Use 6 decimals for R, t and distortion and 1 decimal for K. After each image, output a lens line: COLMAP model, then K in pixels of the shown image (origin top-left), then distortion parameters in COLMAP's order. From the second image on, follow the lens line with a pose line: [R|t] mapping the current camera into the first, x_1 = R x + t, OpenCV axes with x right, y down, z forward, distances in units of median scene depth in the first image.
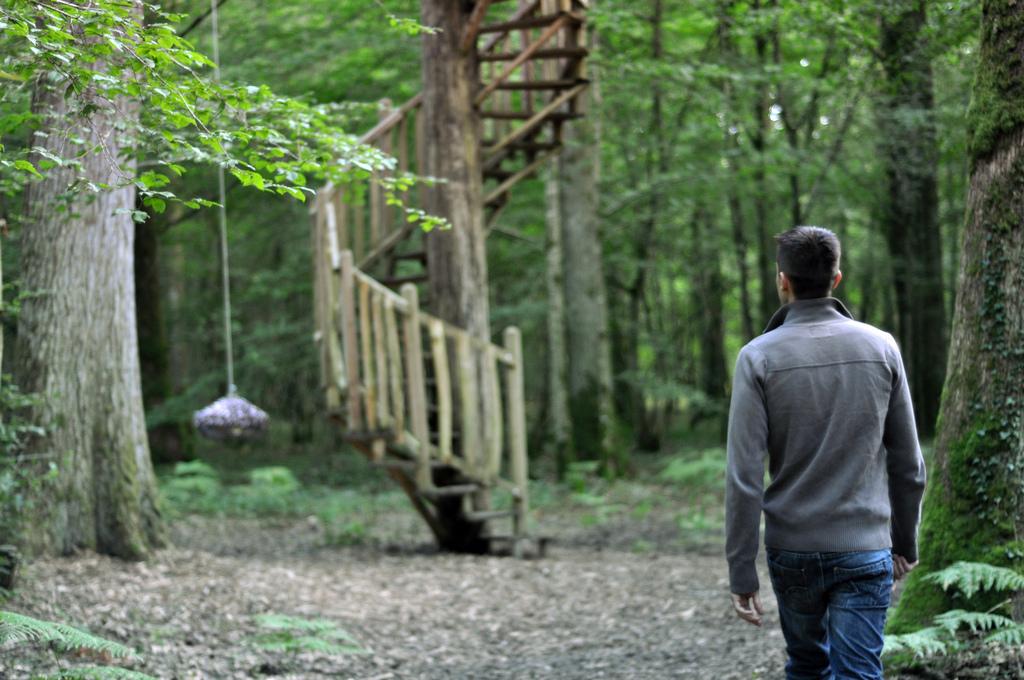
lens RADIAL K [[2385.1, 0, 512.0], [0, 2385.1, 340.0], [0, 0, 1]] dist [-0.025780, 0.253541]
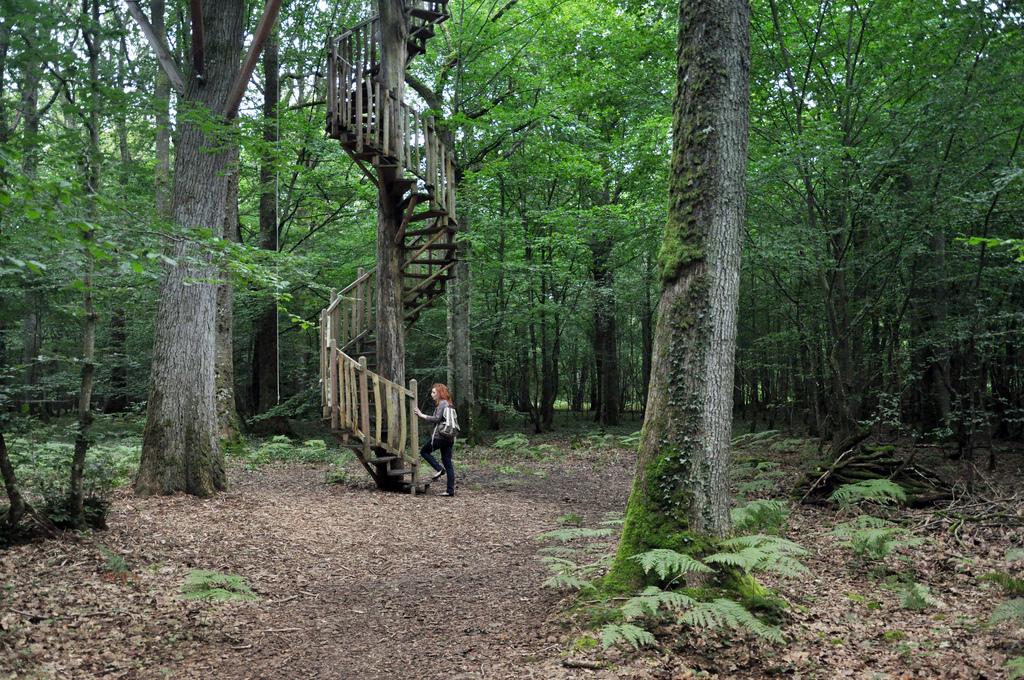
lens RADIAL K [[887.9, 0, 513.9], [0, 887.9, 343.3], [0, 0, 1]] dist [-0.082188, 0.001386]
pose [[0.997353, 0.024264, 0.068542, 0.032563], [-0.021386, 0.998871, -0.042421, -0.005363], [-0.069494, 0.040843, 0.996746, 0.248411]]
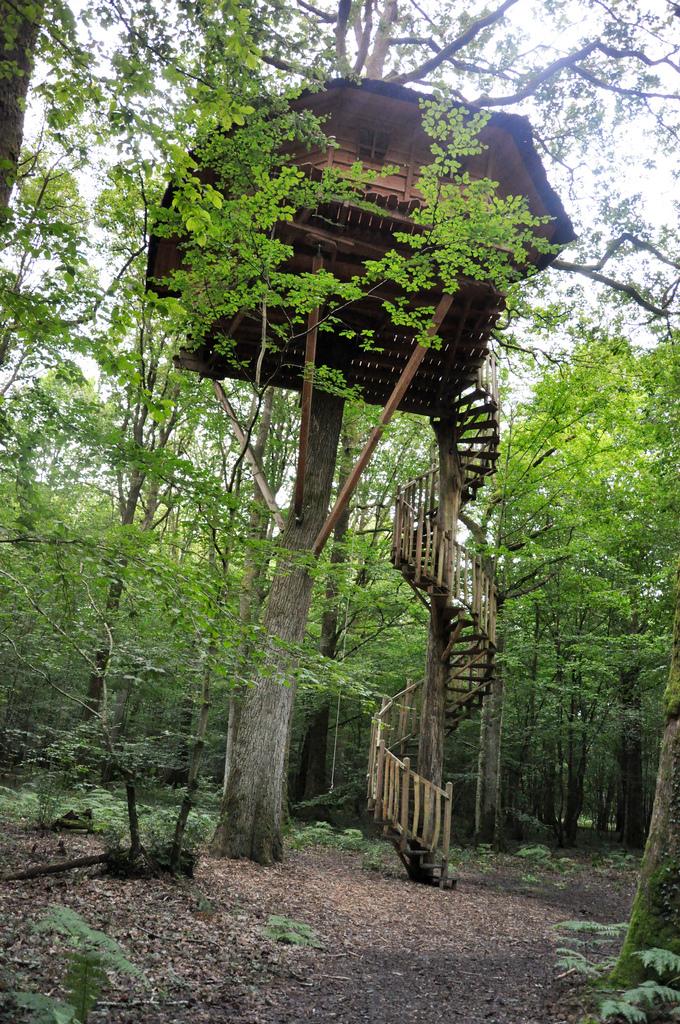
lens RADIAL K [[833.6, 0, 340.0], [0, 833.6, 512.0], [0, 0, 1]] dist [-0.160850, 0.139272]
pose [[0.978988, 0.073051, -0.190386, 0.027559], [-0.128438, 0.946061, -0.297442, -0.003122], [0.158389, 0.315645, 0.935565, 0.173431]]
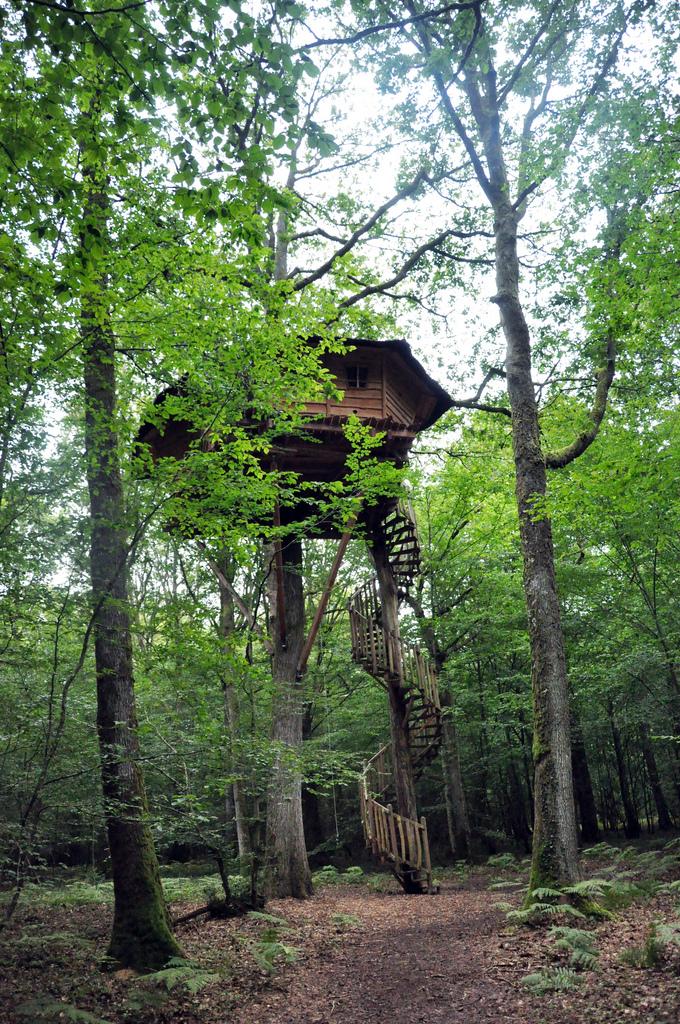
lens RADIAL K [[833.6, 0, 340.0], [0, 833.6, 512.0], [0, 0, 1]] dist [-0.160850, 0.139272]
pose [[0.990214, -0.084873, -0.110784, 0.044801], [0.040985, 0.935668, -0.350493, -0.008278], [0.133405, 0.342523, 0.929990, -0.142662]]
